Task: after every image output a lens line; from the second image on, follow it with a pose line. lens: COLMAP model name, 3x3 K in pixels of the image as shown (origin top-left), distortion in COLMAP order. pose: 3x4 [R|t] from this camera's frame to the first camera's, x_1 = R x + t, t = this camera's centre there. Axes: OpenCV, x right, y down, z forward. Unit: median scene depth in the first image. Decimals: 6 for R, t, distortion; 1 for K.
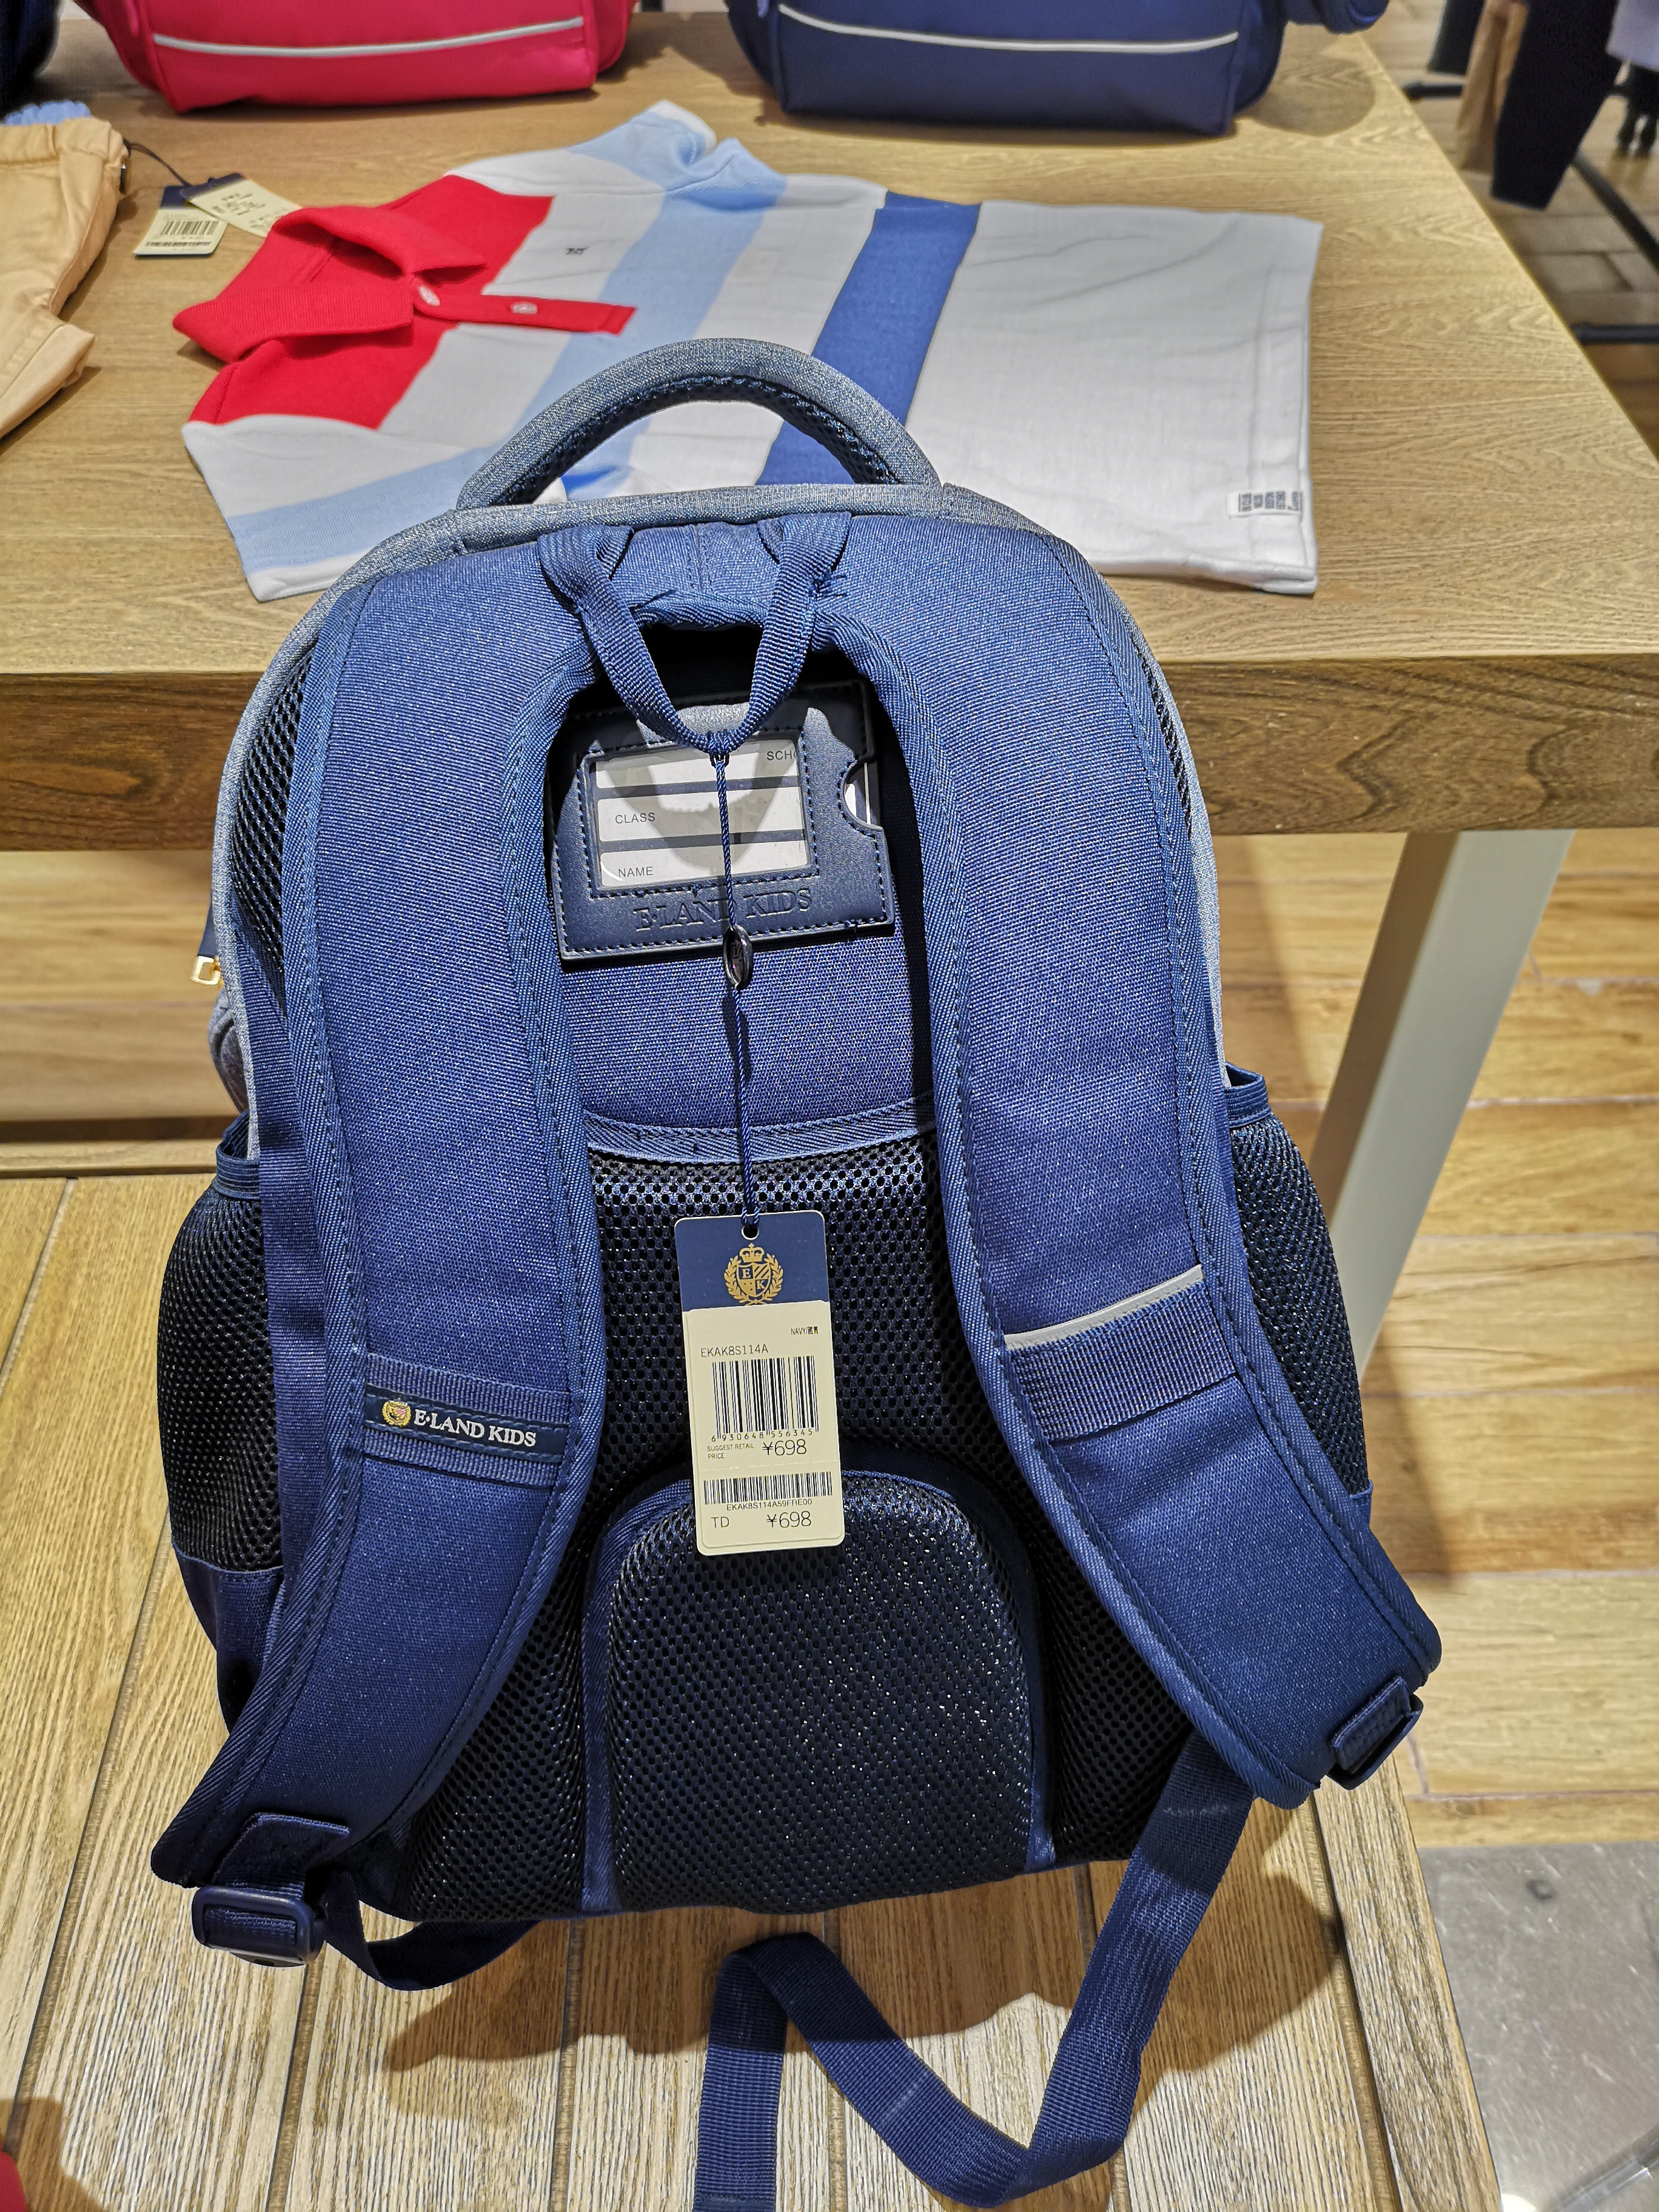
lens RADIAL K [[1745.9, 0, 832.1], [0, 1745.9, 1104.0], [0, 0, 1]] dist [0.016726, -0.014143]
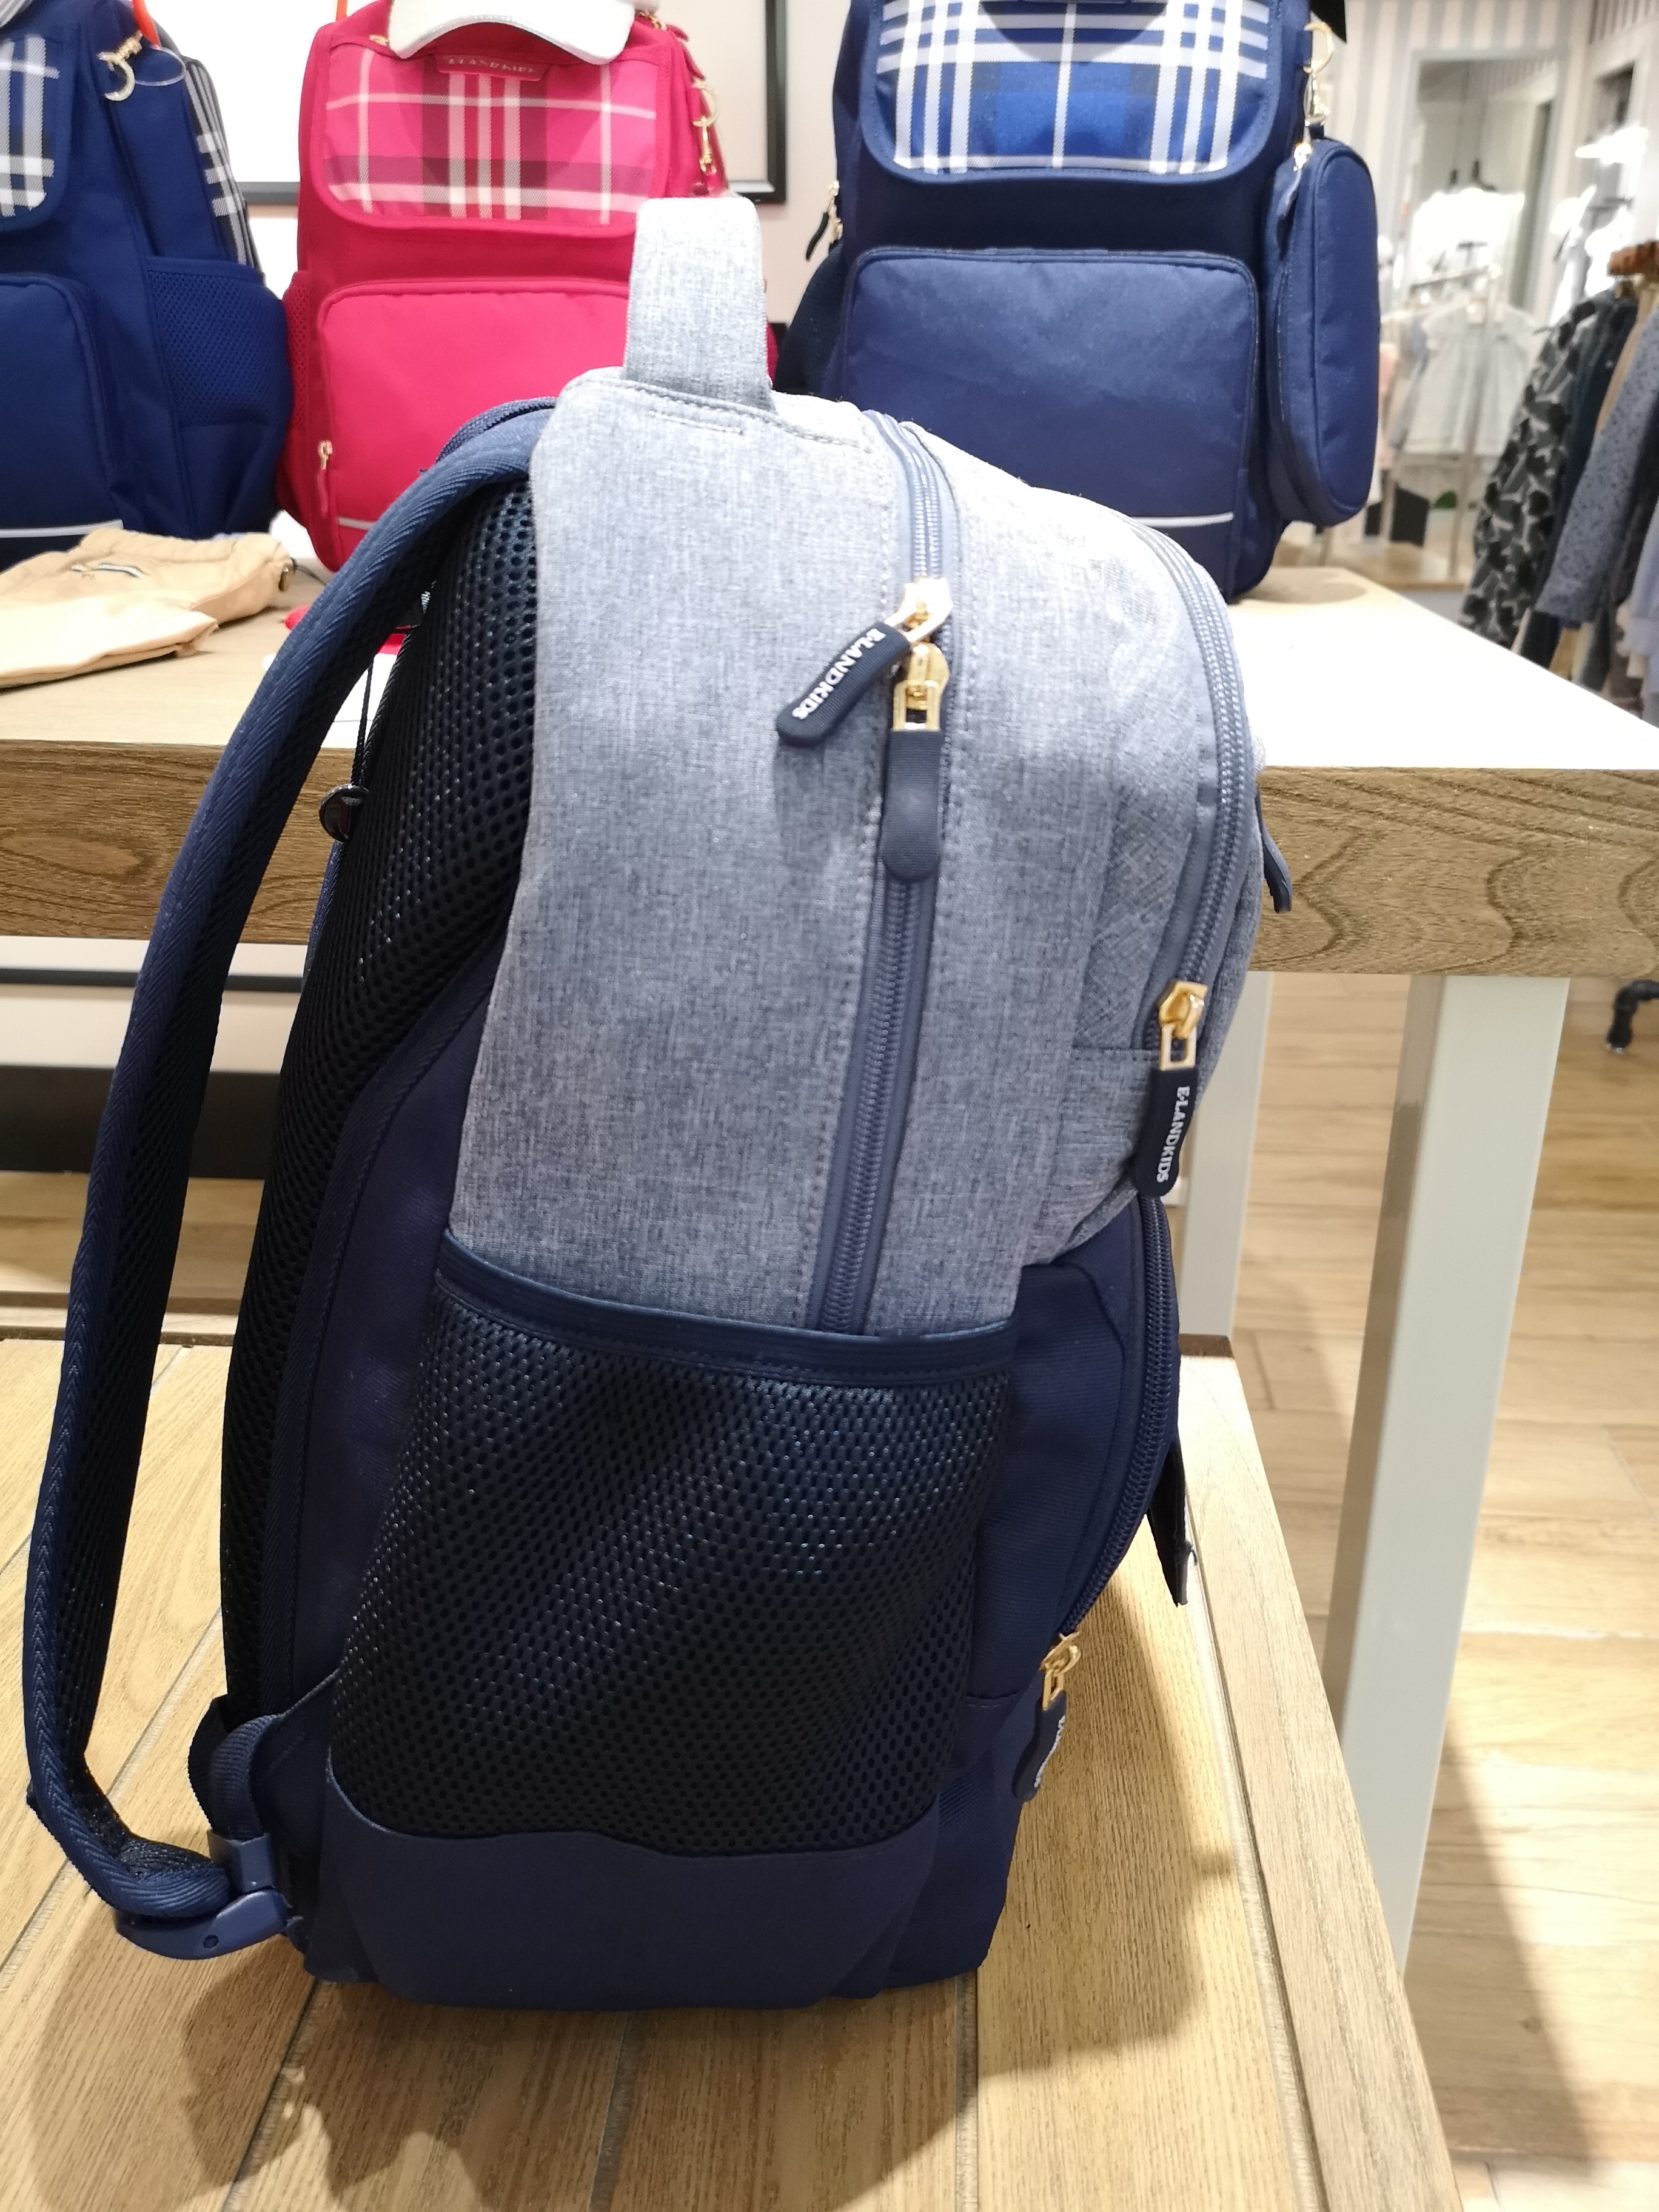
lens RADIAL K [[1745.9, 0, 828.6], [0, 1745.9, 1105.1], [0, 0, 1]] dist [0.016726, -0.014143]
pose [[0.994672, 0.042427, -0.093953, 0.127728], [-0.078315, 0.903652, -0.421045, 0.368103], [0.067037, 0.426160, 0.902161, 0.136078]]
